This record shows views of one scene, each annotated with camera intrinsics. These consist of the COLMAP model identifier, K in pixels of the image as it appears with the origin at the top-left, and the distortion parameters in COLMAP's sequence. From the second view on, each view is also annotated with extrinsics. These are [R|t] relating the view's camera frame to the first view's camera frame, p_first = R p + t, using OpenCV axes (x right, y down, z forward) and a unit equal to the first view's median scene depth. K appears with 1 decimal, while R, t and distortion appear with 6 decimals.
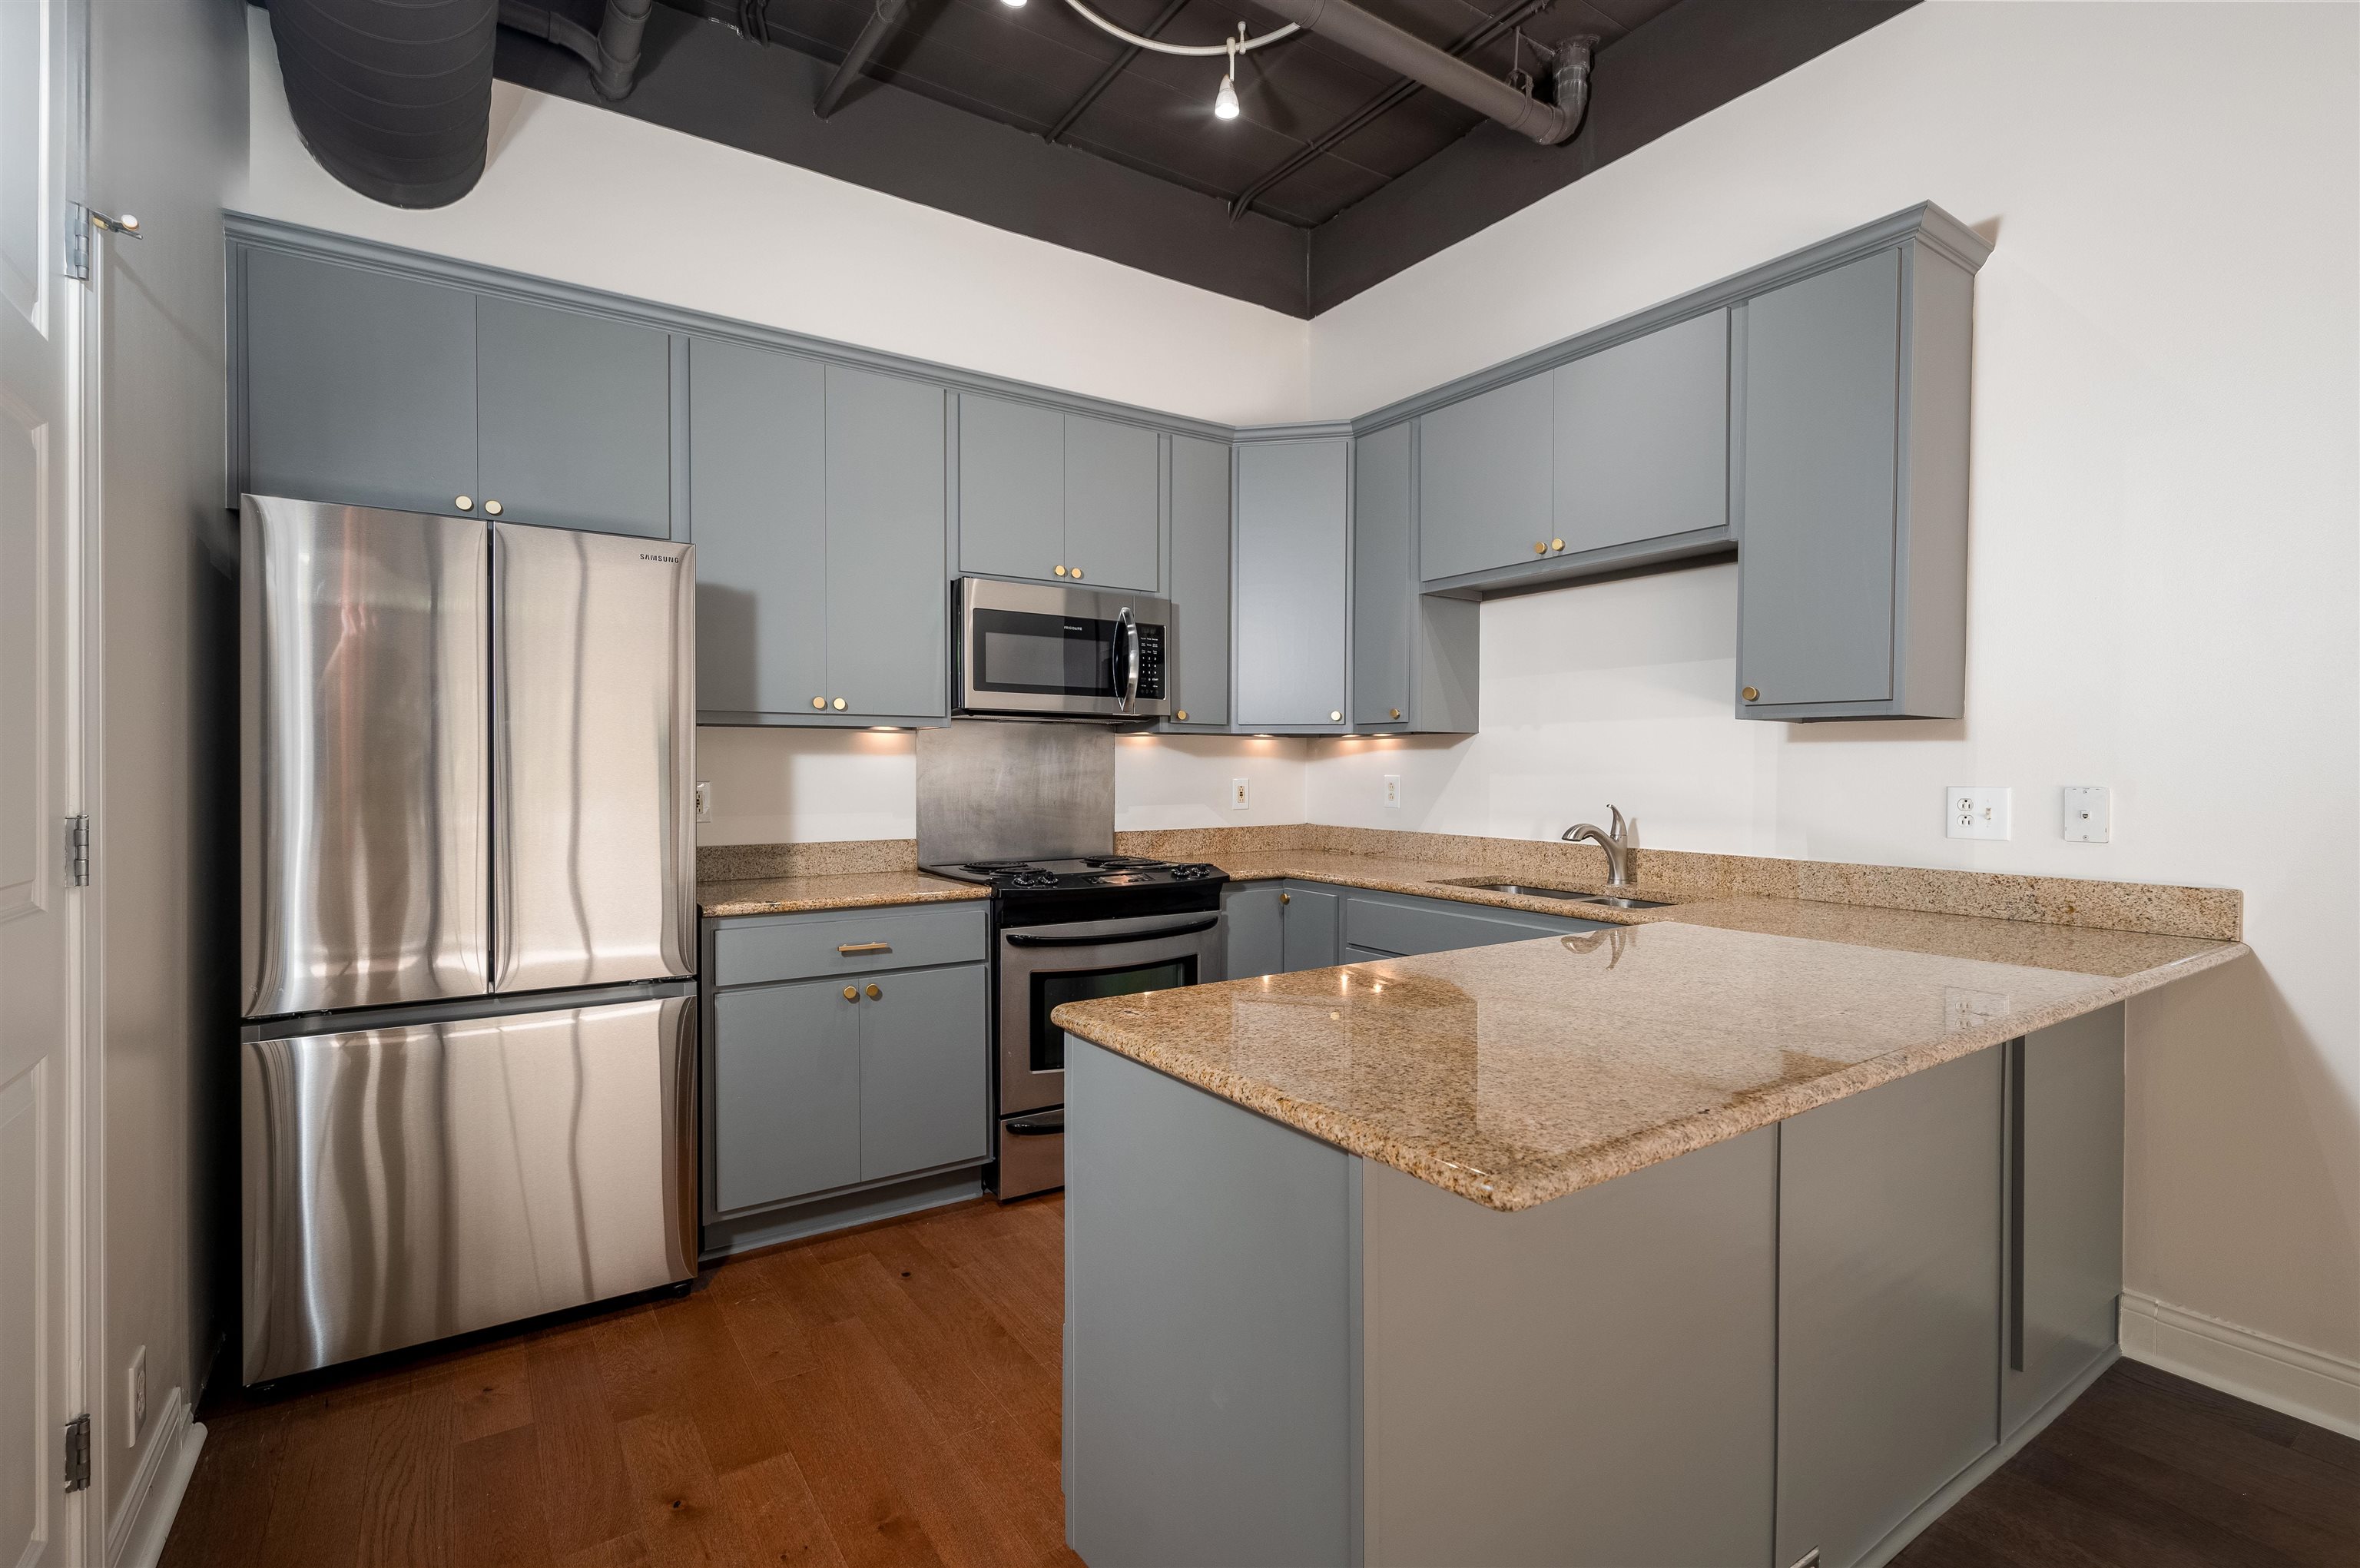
lens RADIAL K [[1075.8, 0, 1168.4], [0, 1075.8, 778.7], [0, 0, 1]] dist [0.007529, 0.001982]
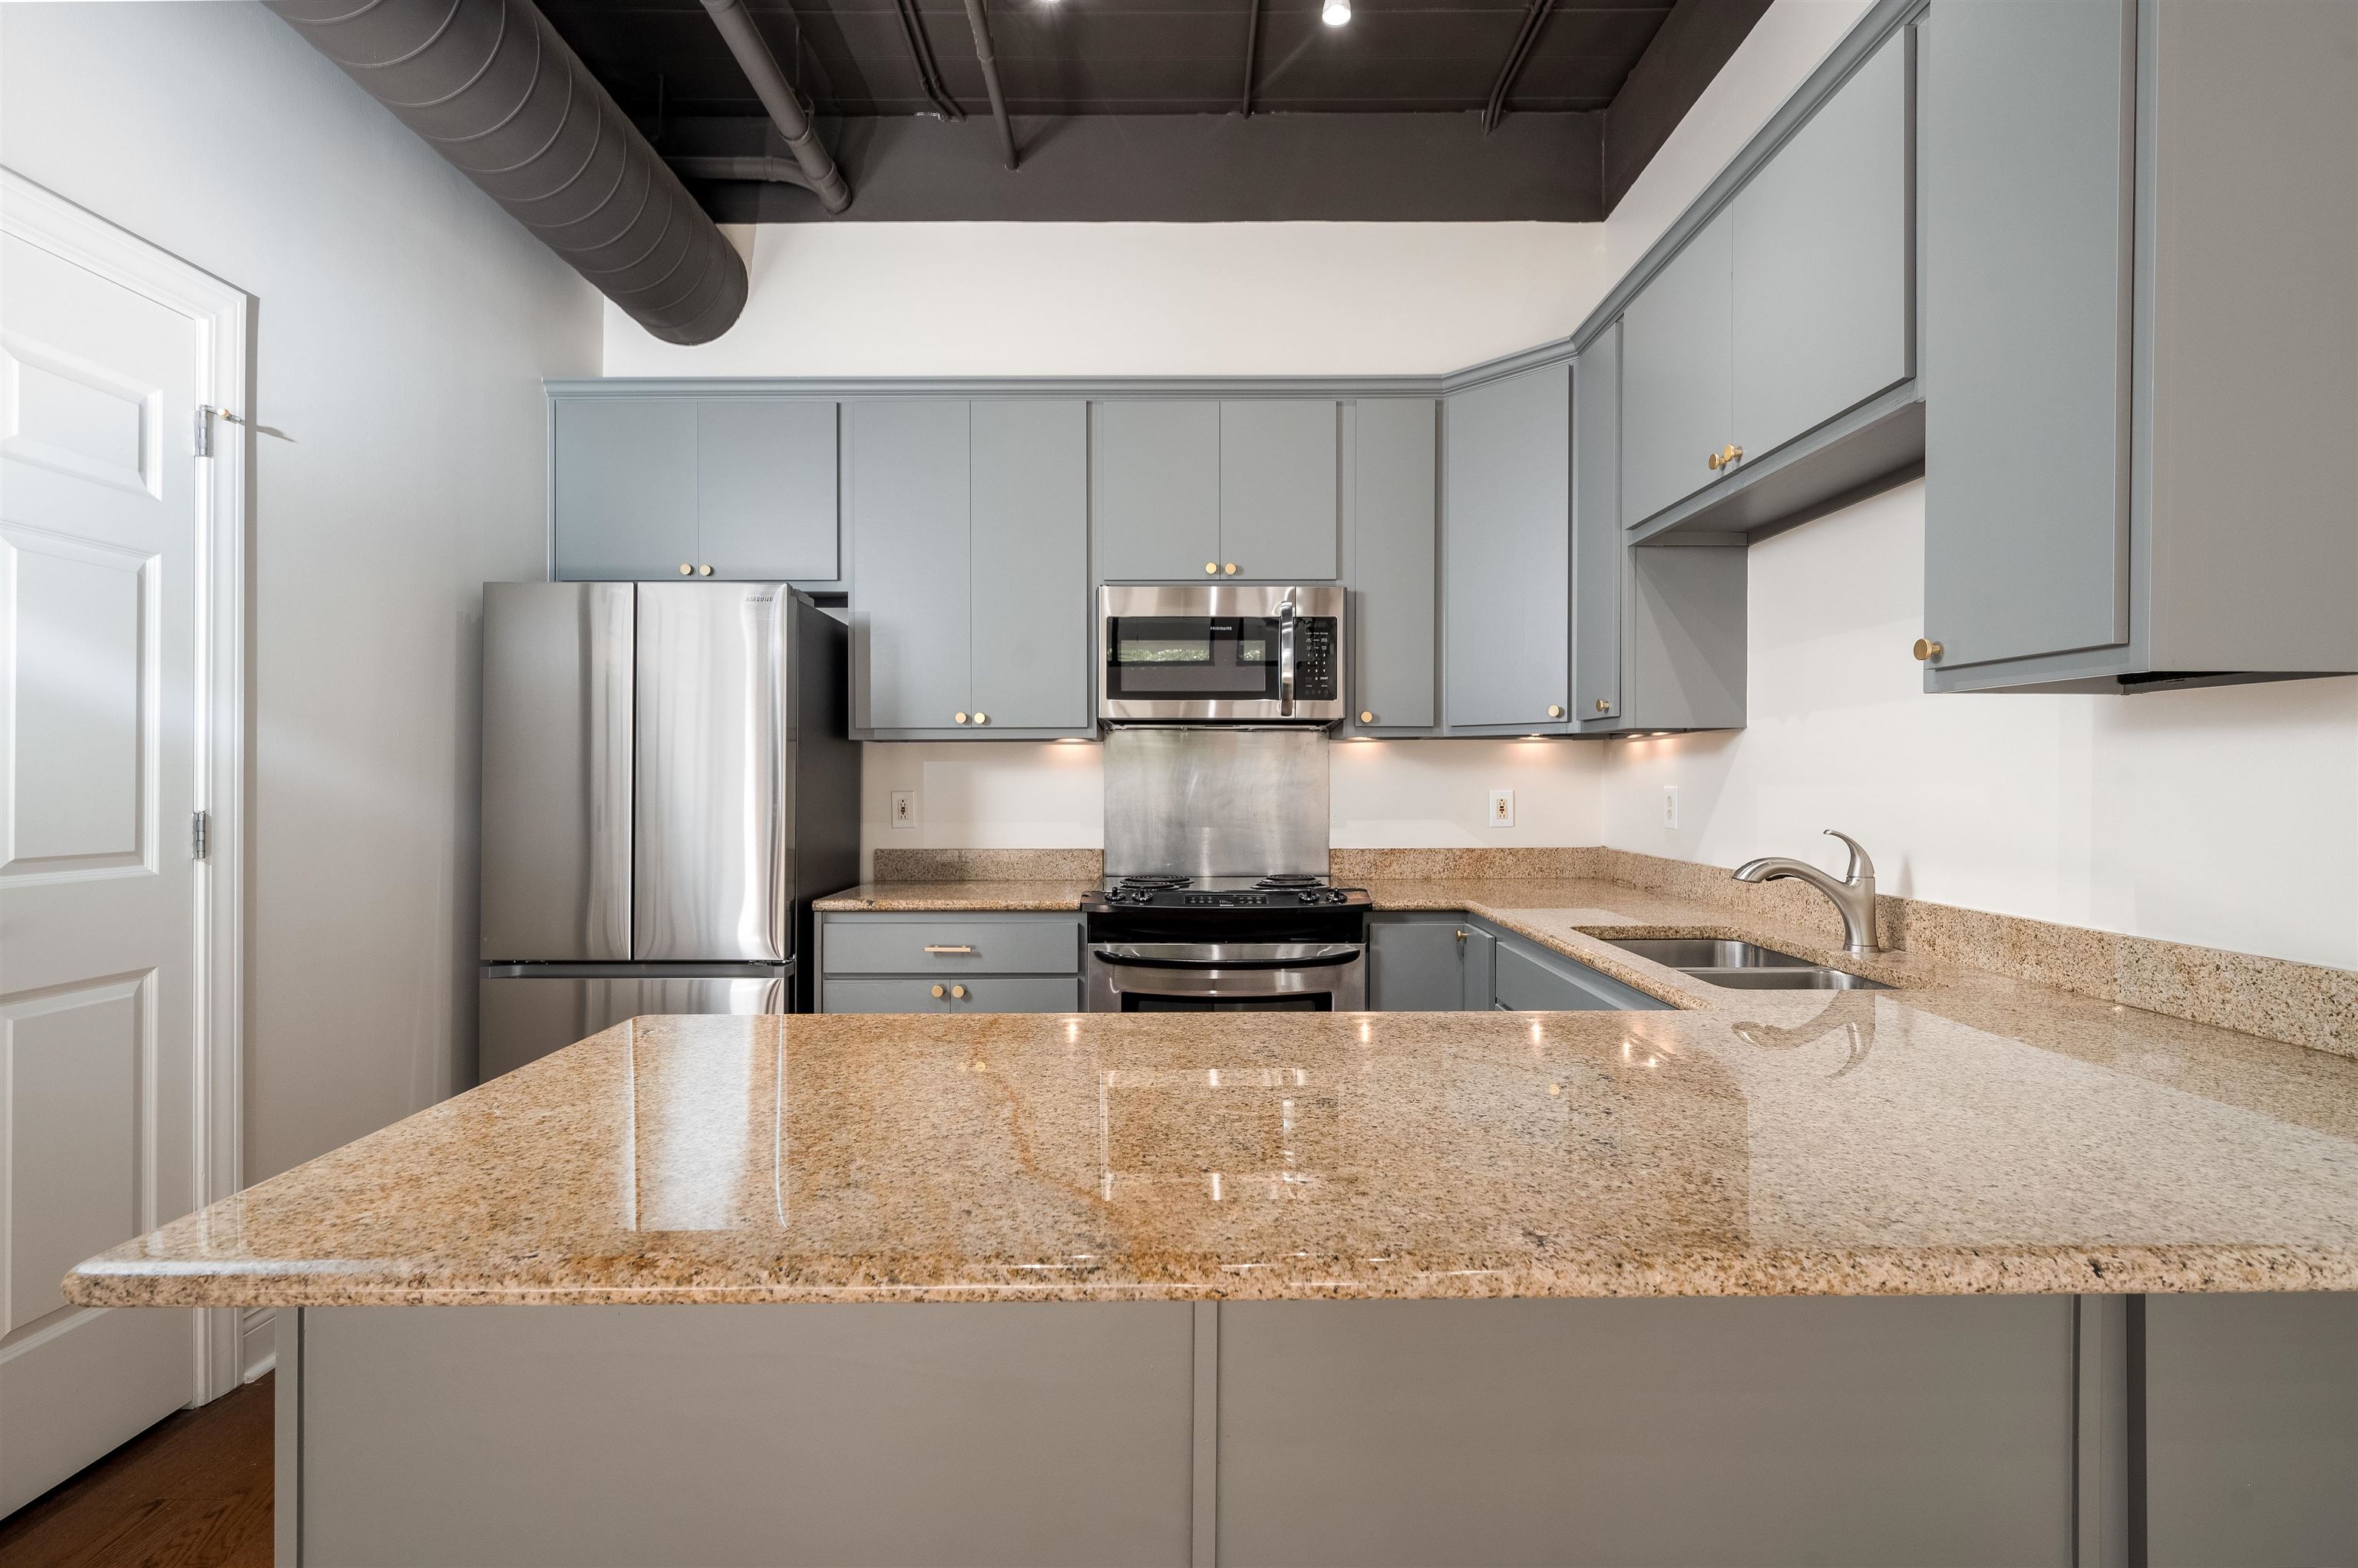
lens RADIAL K [[1074.9, 0, 1176.1], [0, 1074.9, 781.9], [0, 0, 1]] dist [0.007529, 0.001982]
pose [[0.836385, -0.001820, -0.548140, 0.392678], [-0.002593, 0.999970, -0.007276, 0.000122], [0.548137, 0.007507, 0.836355, 0.200576]]
